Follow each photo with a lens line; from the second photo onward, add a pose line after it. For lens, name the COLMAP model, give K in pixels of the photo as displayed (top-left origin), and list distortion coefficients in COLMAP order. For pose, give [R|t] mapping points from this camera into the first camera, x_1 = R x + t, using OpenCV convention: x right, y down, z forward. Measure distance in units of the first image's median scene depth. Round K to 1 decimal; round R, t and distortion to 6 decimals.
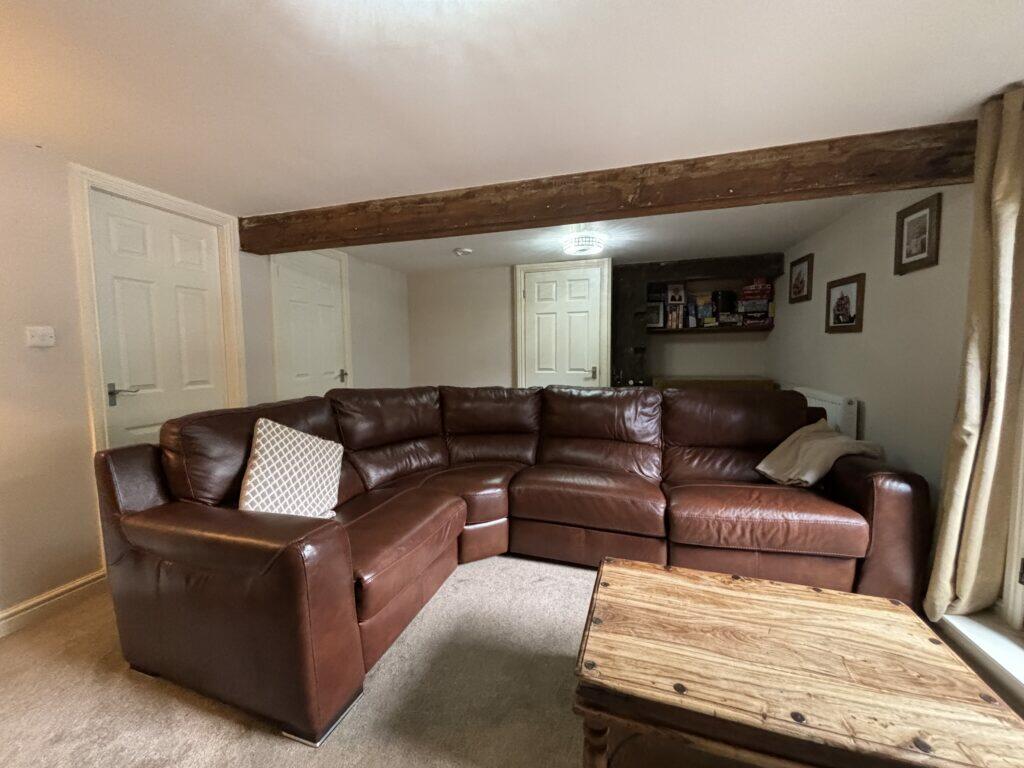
lens RADIAL K [[409.5, 0, 504.8], [0, 409.5, 380.4], [0, 0, 1]] dist [-0.001649, -0.000129]
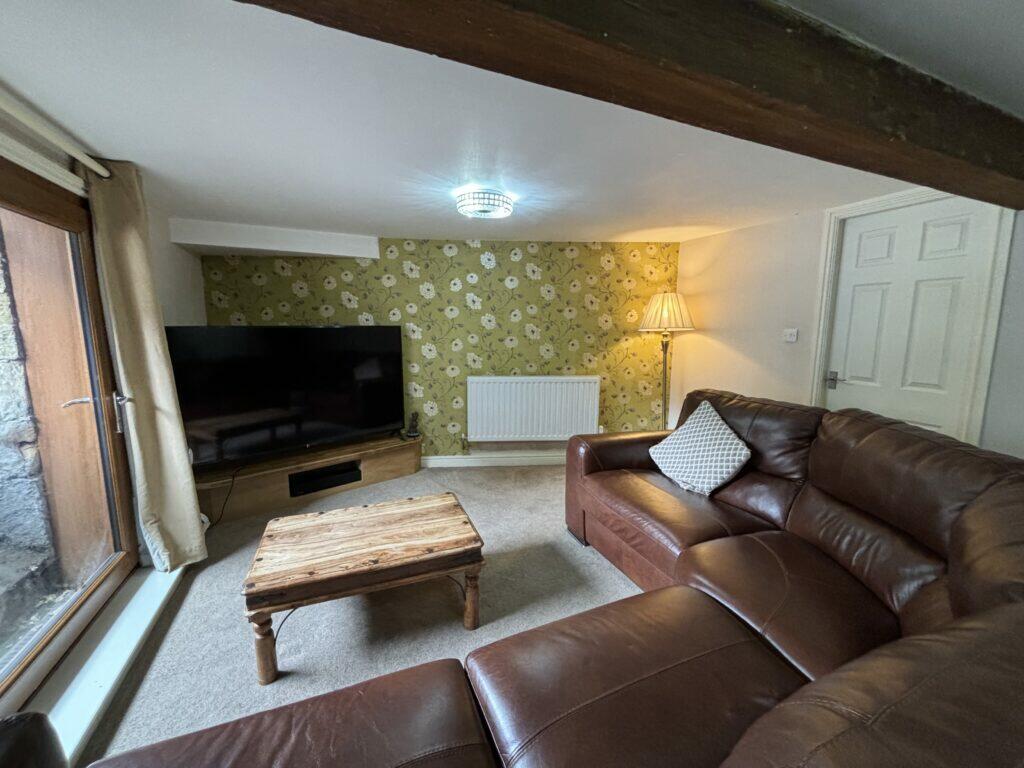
lens RADIAL K [[409.5, 0, 510.7], [0, 409.5, 388.2], [0, 0, 1]] dist [-0.001649, -0.000129]
pose [[-0.758272, 0.103702, -0.643638, 1.100175], [-0.038543, 0.978410, 0.203048, -0.285767], [0.650798, 0.178773, -0.737904, 2.290038]]
